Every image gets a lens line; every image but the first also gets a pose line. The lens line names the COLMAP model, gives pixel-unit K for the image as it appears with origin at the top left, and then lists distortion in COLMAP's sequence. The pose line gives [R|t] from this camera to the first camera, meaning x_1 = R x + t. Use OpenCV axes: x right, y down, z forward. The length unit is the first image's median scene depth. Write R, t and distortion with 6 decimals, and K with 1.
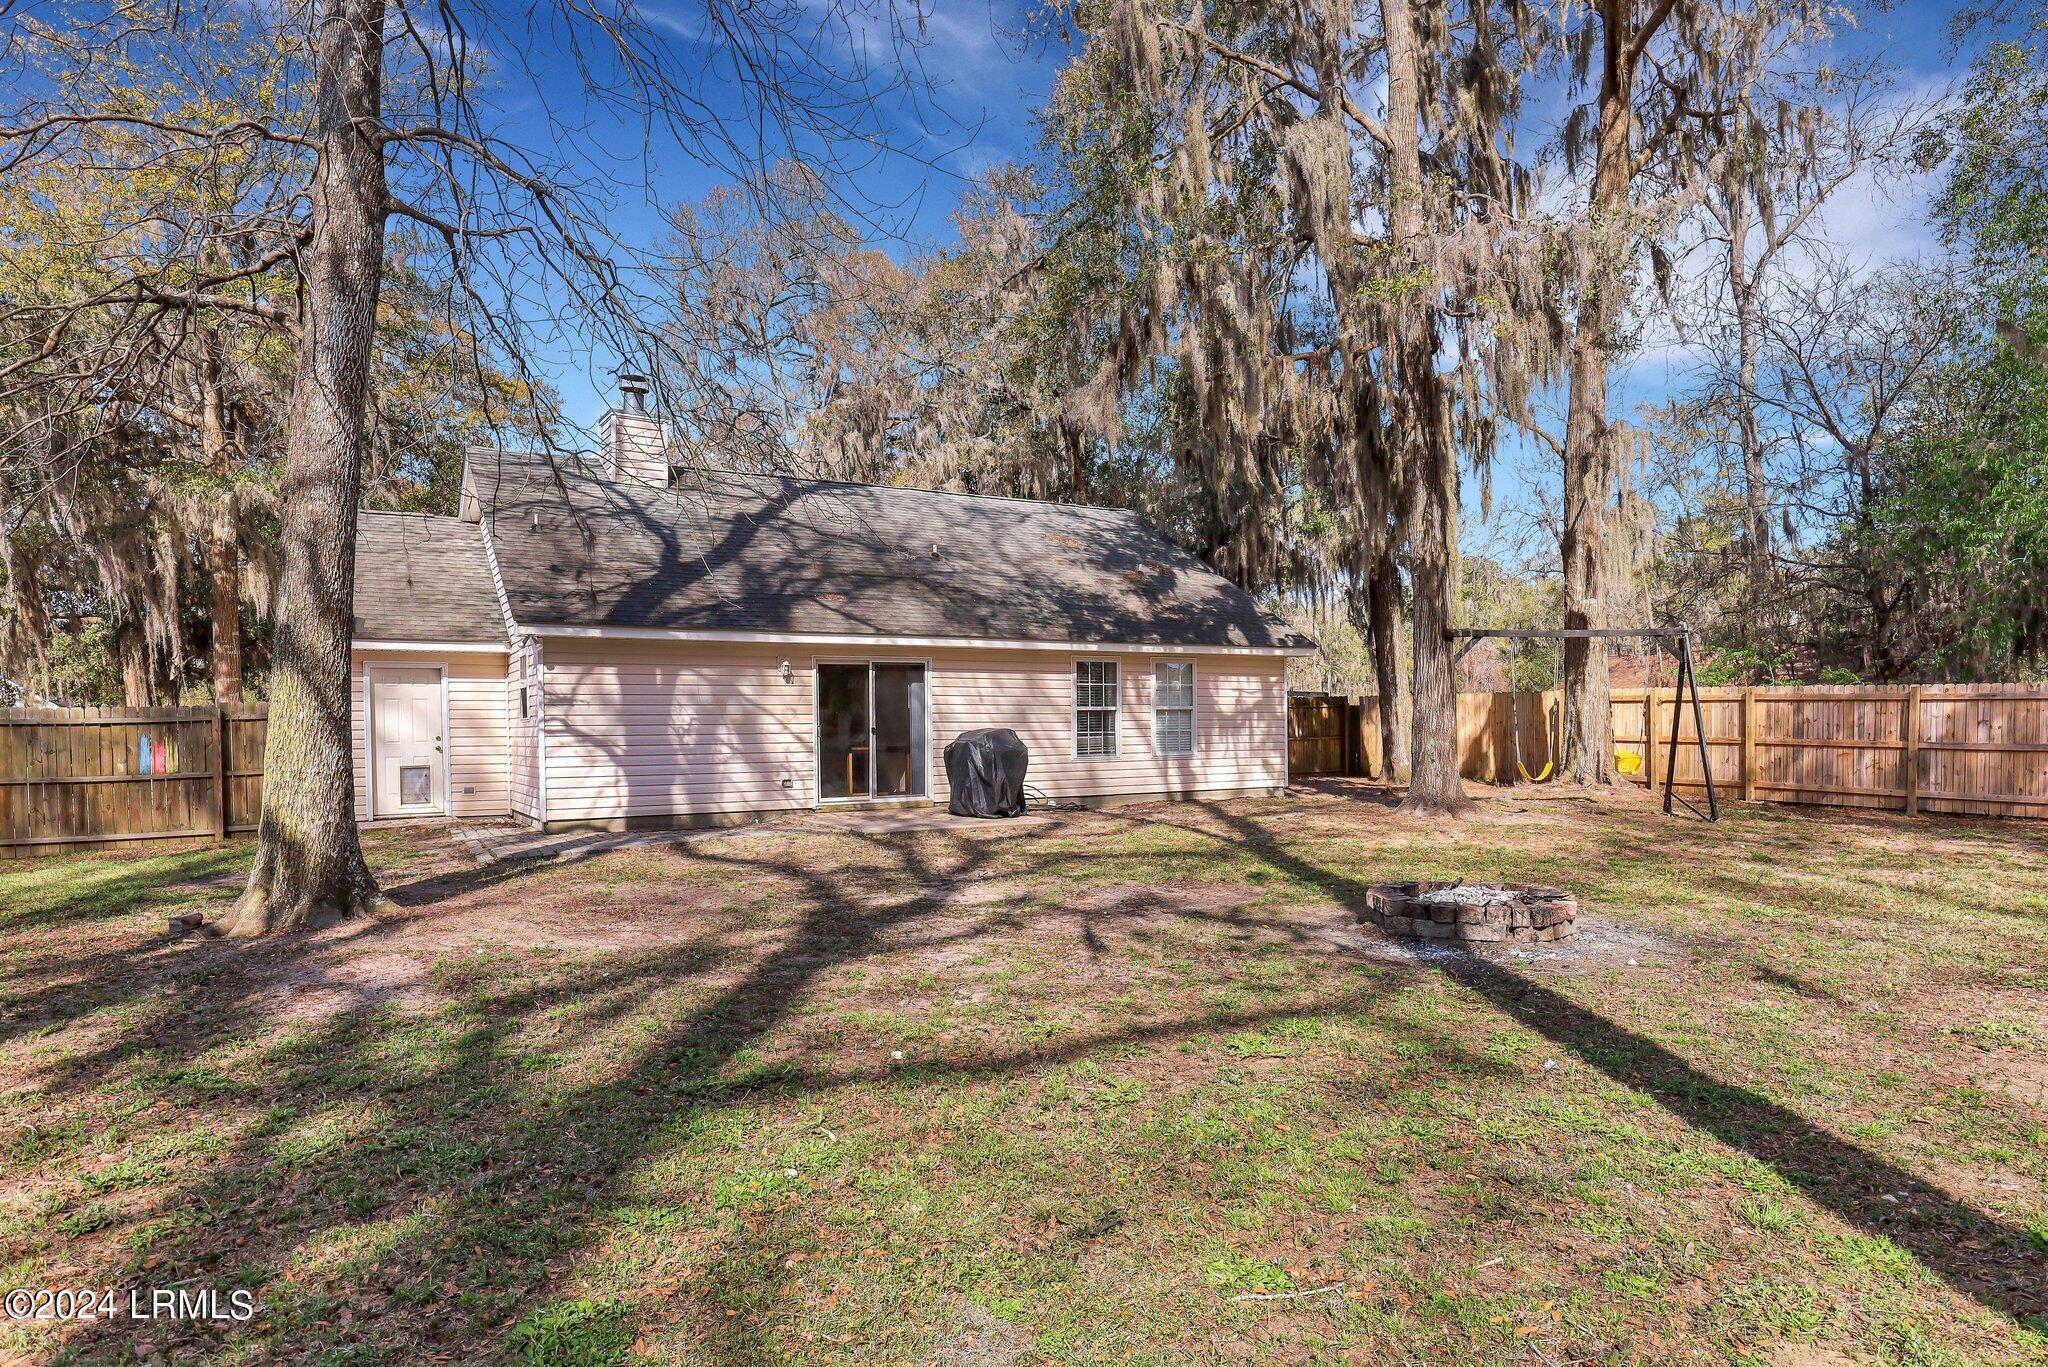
lens RADIAL K [[1292.9, 0, 1028.5], [0, 1292.9, 745.1], [0, 0, 1]] dist [-0.002392, -0.000507]
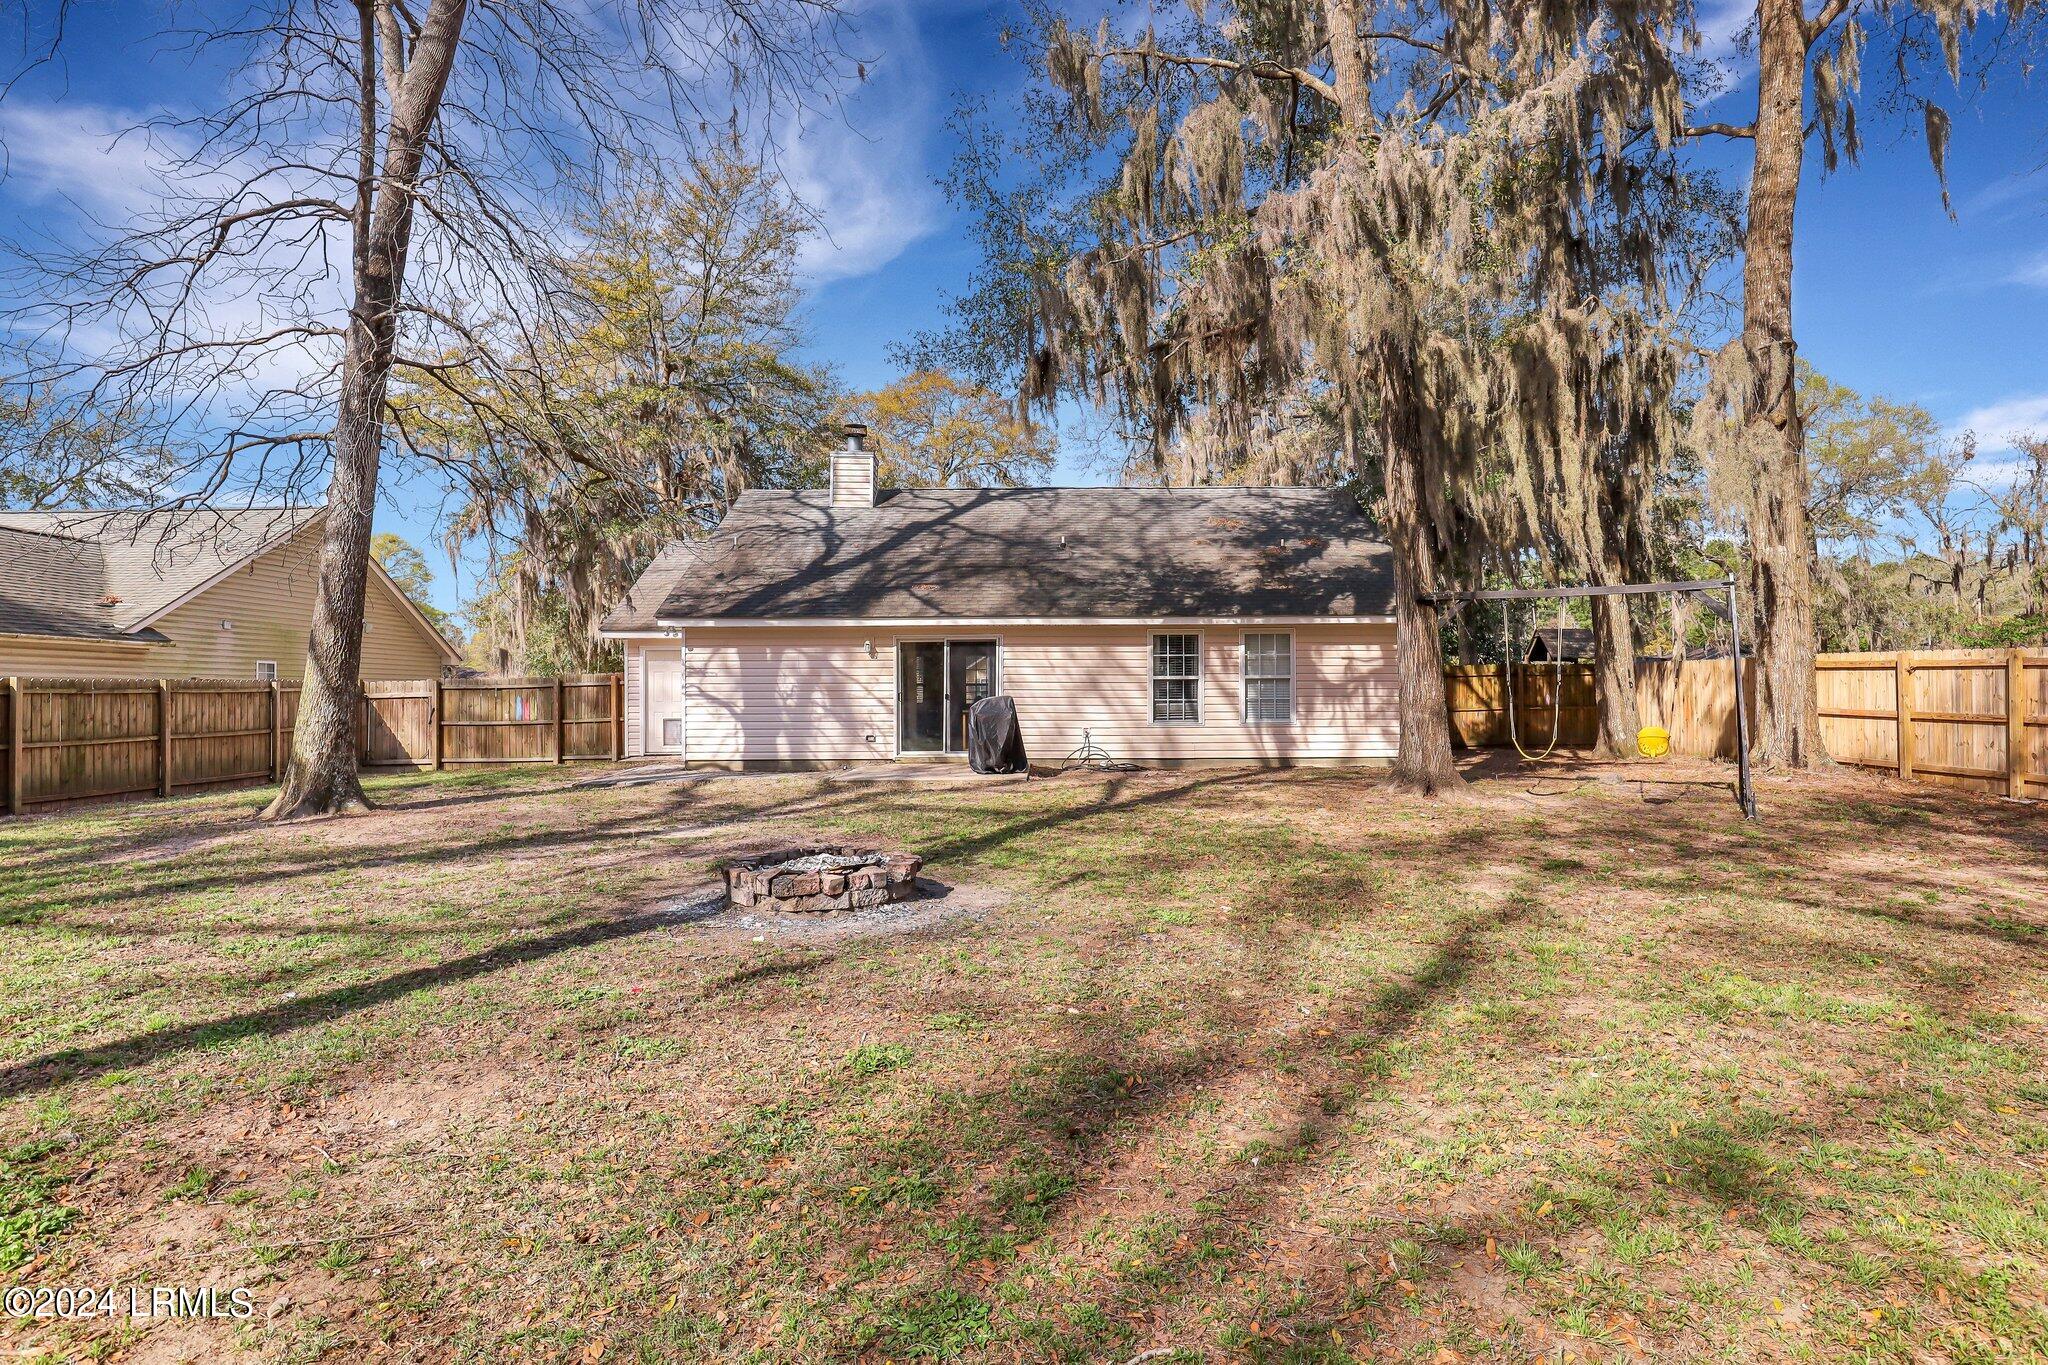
lens RADIAL K [[1105.1, 0, 1011.3], [0, 1105.1, 673.1], [0, 0, 1]] dist [-0.024405, -0.000692]
pose [[0.844335, -0.002528, -0.535809, 0.477921], [-0.012622, 0.999618, -0.024606, -0.008322], [0.535666, 0.027539, 0.843981, 0.166144]]
